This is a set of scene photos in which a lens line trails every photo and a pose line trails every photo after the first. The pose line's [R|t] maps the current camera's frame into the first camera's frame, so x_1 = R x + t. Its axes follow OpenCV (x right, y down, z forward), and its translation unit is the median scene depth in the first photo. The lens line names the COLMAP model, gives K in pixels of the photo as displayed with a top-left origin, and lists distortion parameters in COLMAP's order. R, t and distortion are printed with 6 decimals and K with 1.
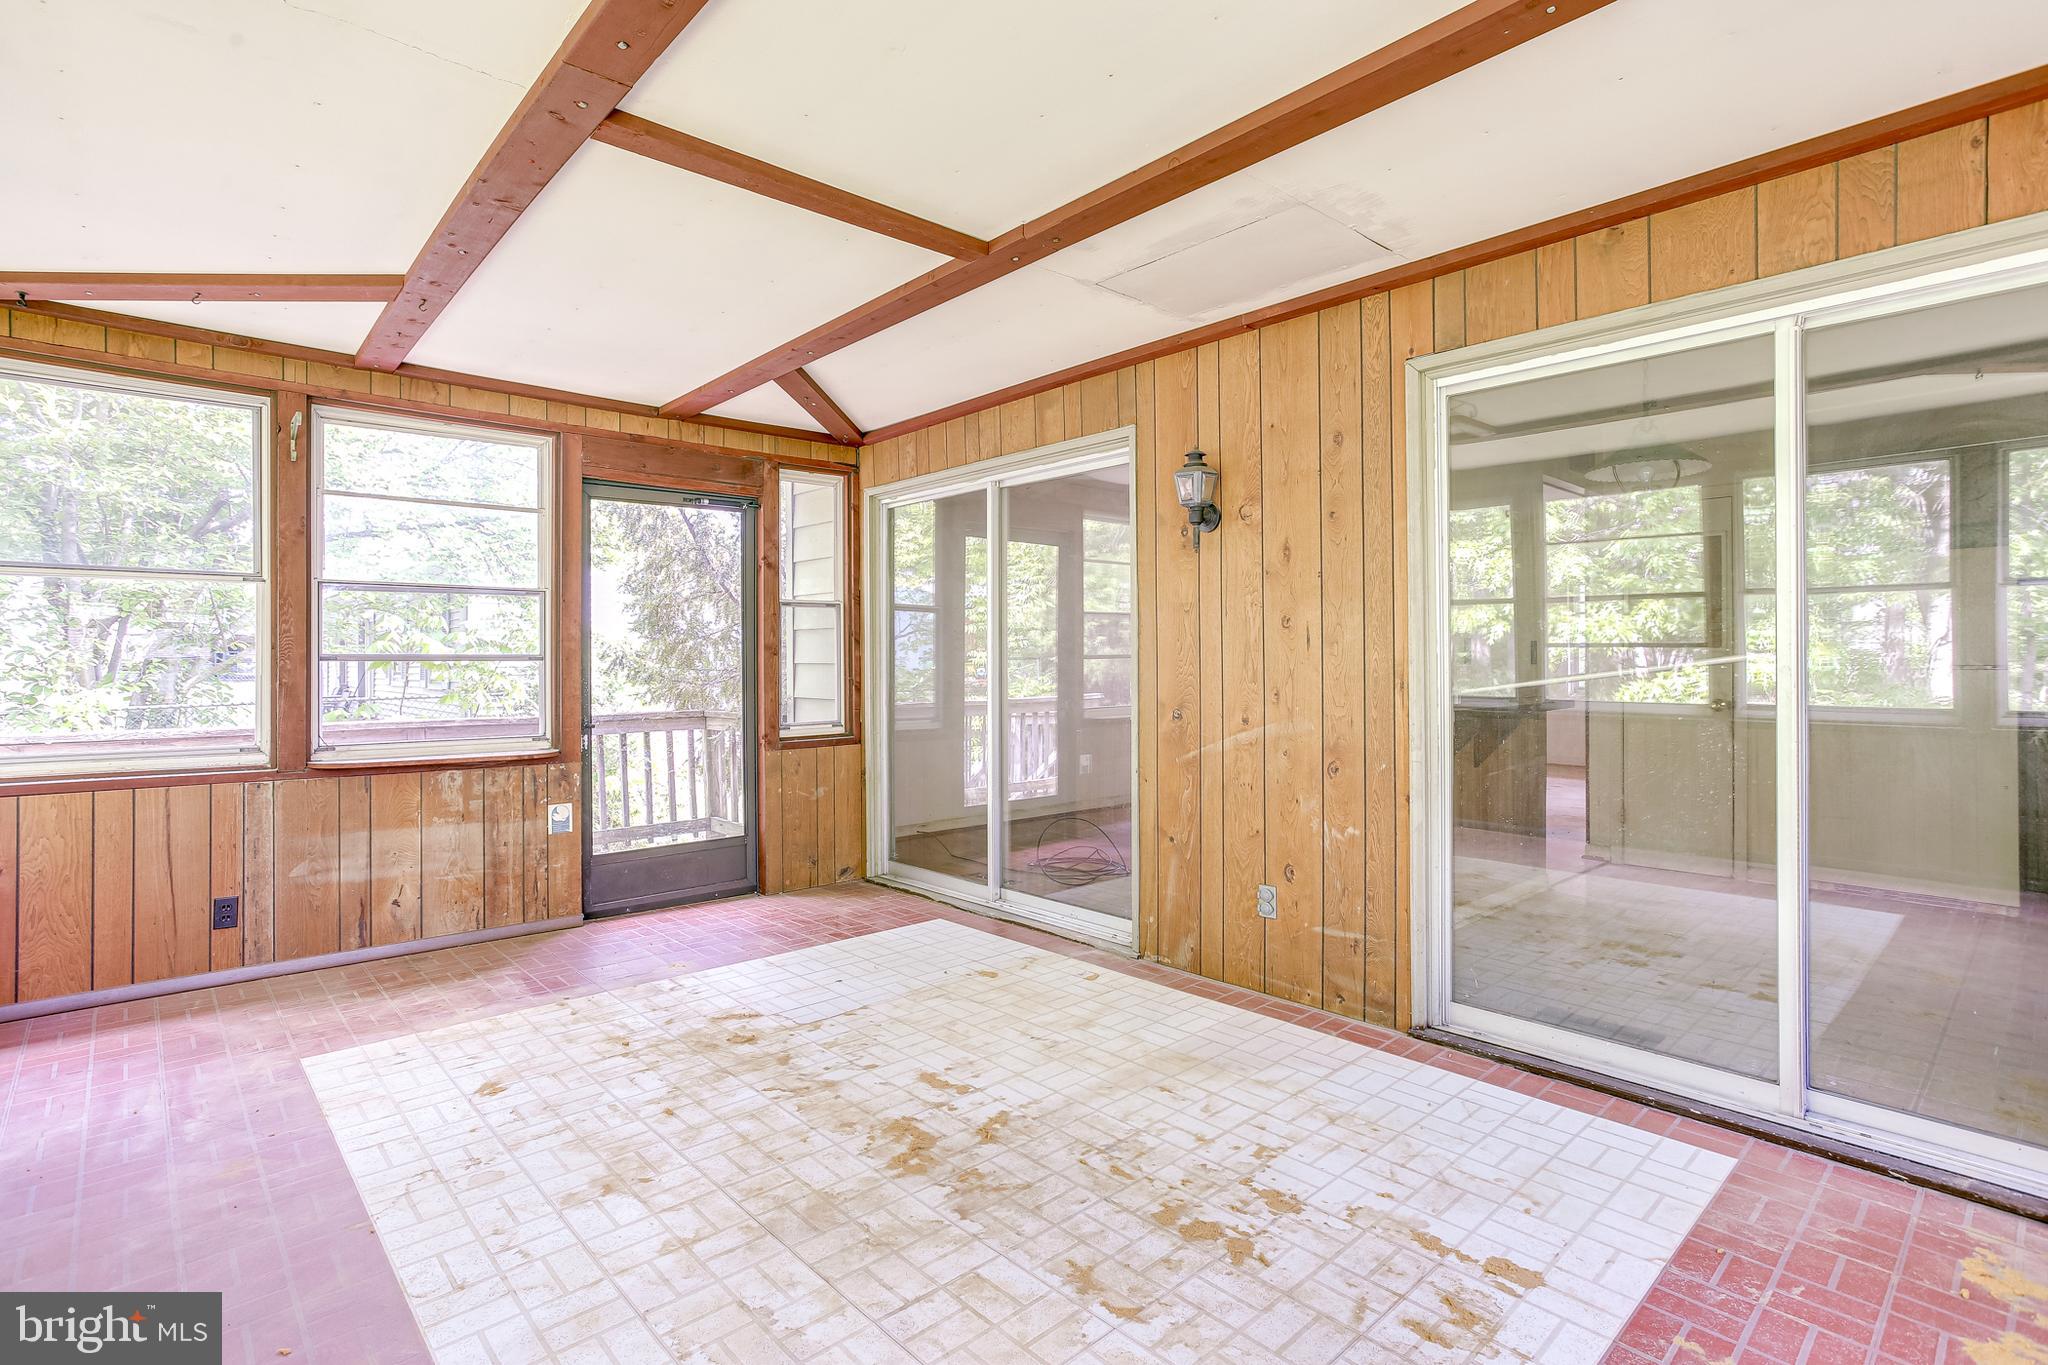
lens RADIAL K [[988.4, 0, 1024.8], [0, 988.4, 670.4], [0, 0, 1]] dist [-0.000714, 0.000993]
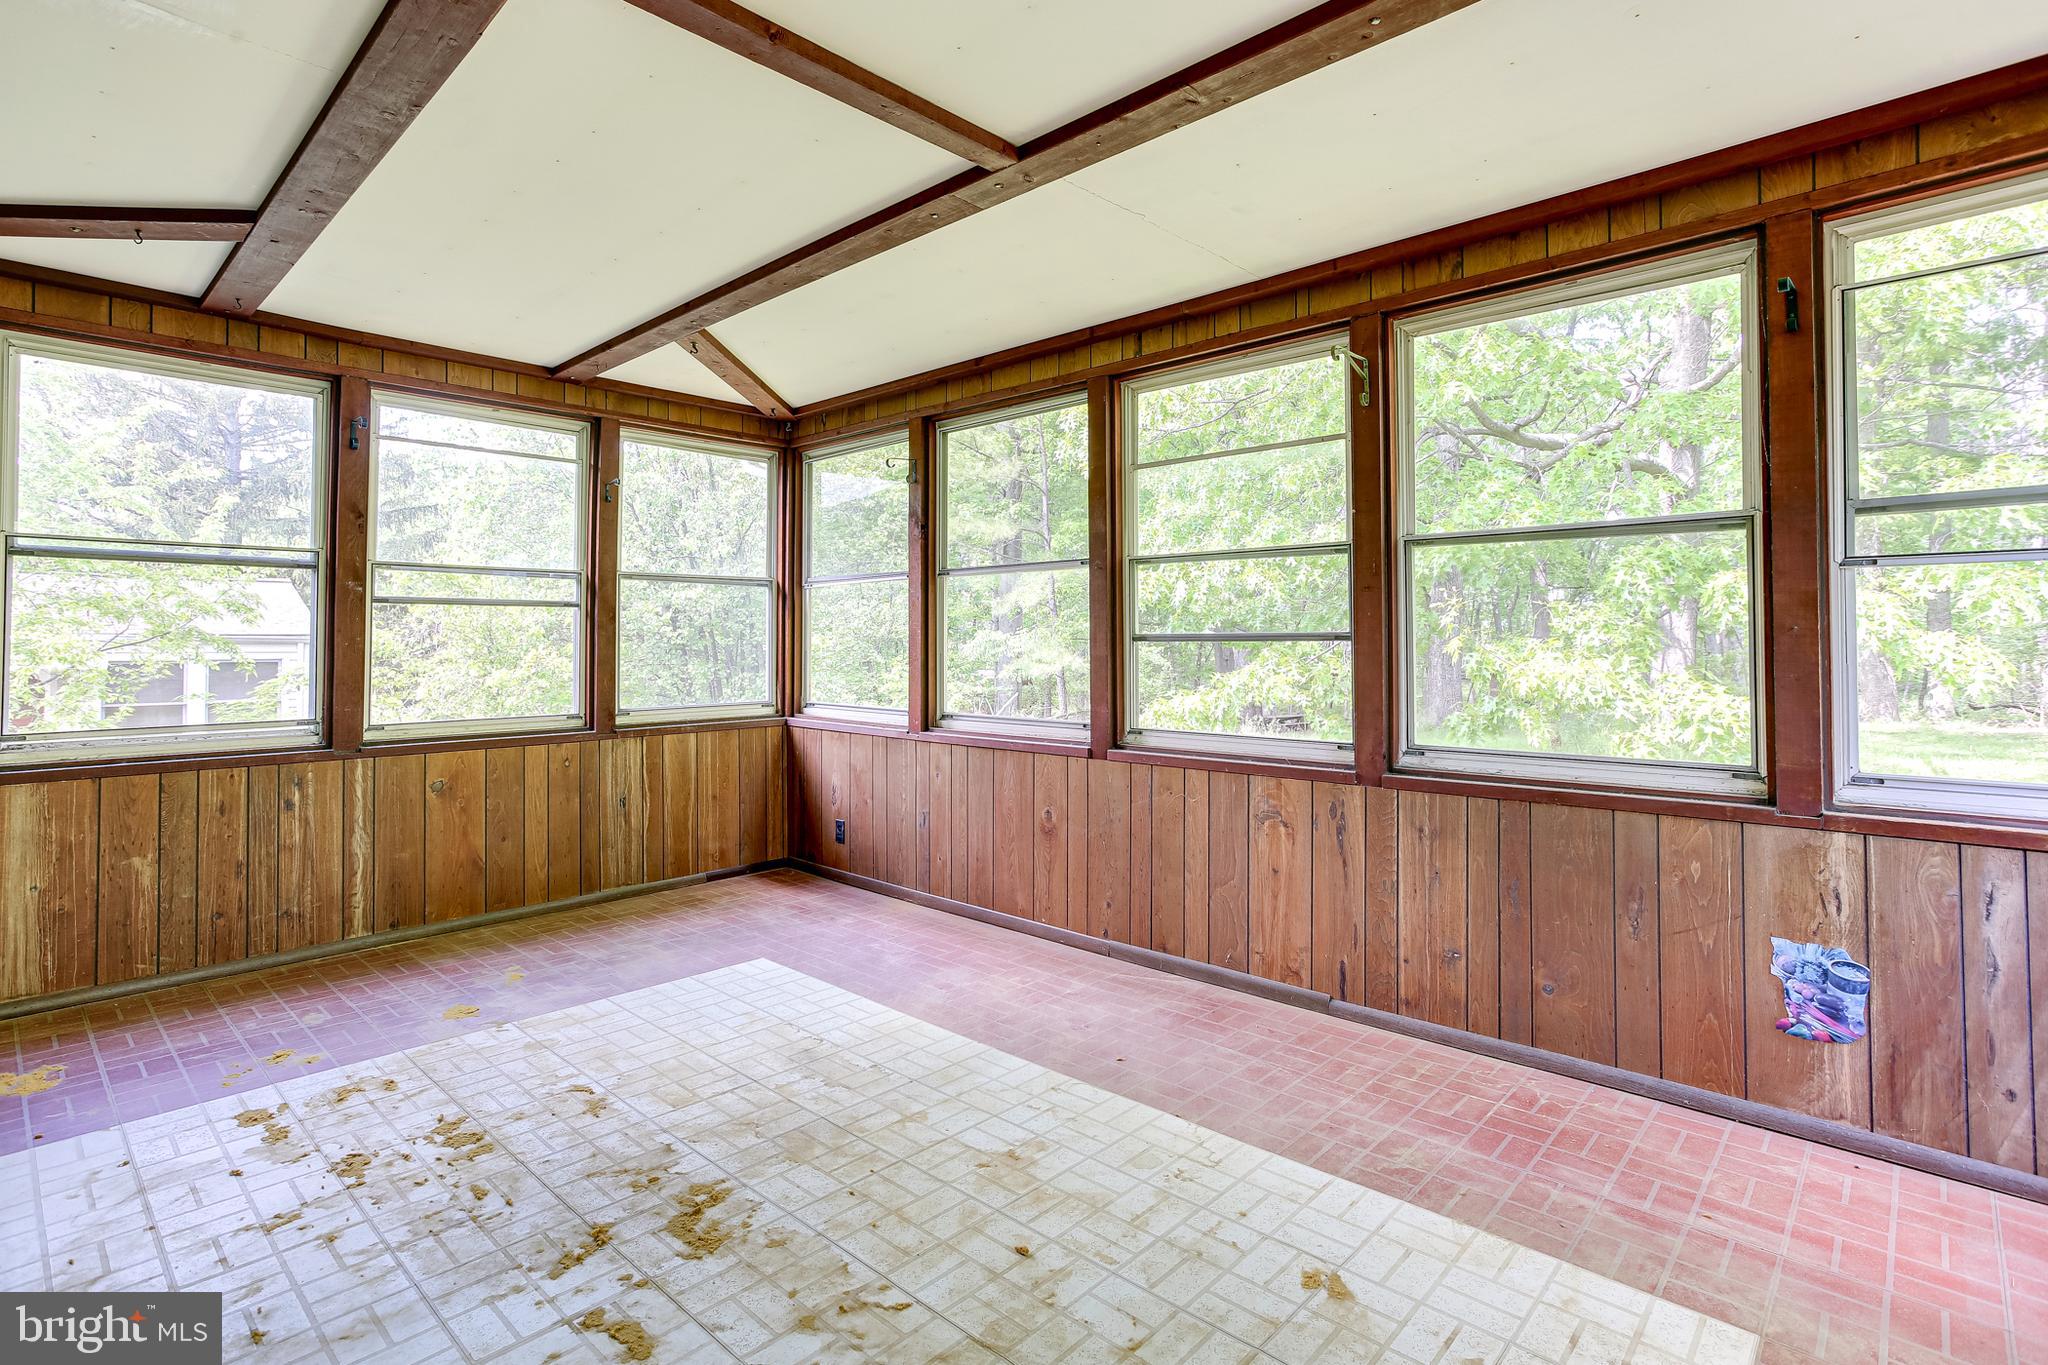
lens RADIAL K [[988.4, 0, 1048.7], [0, 988.4, 624.4], [0, 0, 1]] dist [-0.000714, 0.000993]
pose [[-0.994869, 0.004357, -0.101074, -0.346728], [0.005779, 0.999888, -0.013782, -0.016400], [0.101003, -0.014295, -0.994783, 1.977685]]
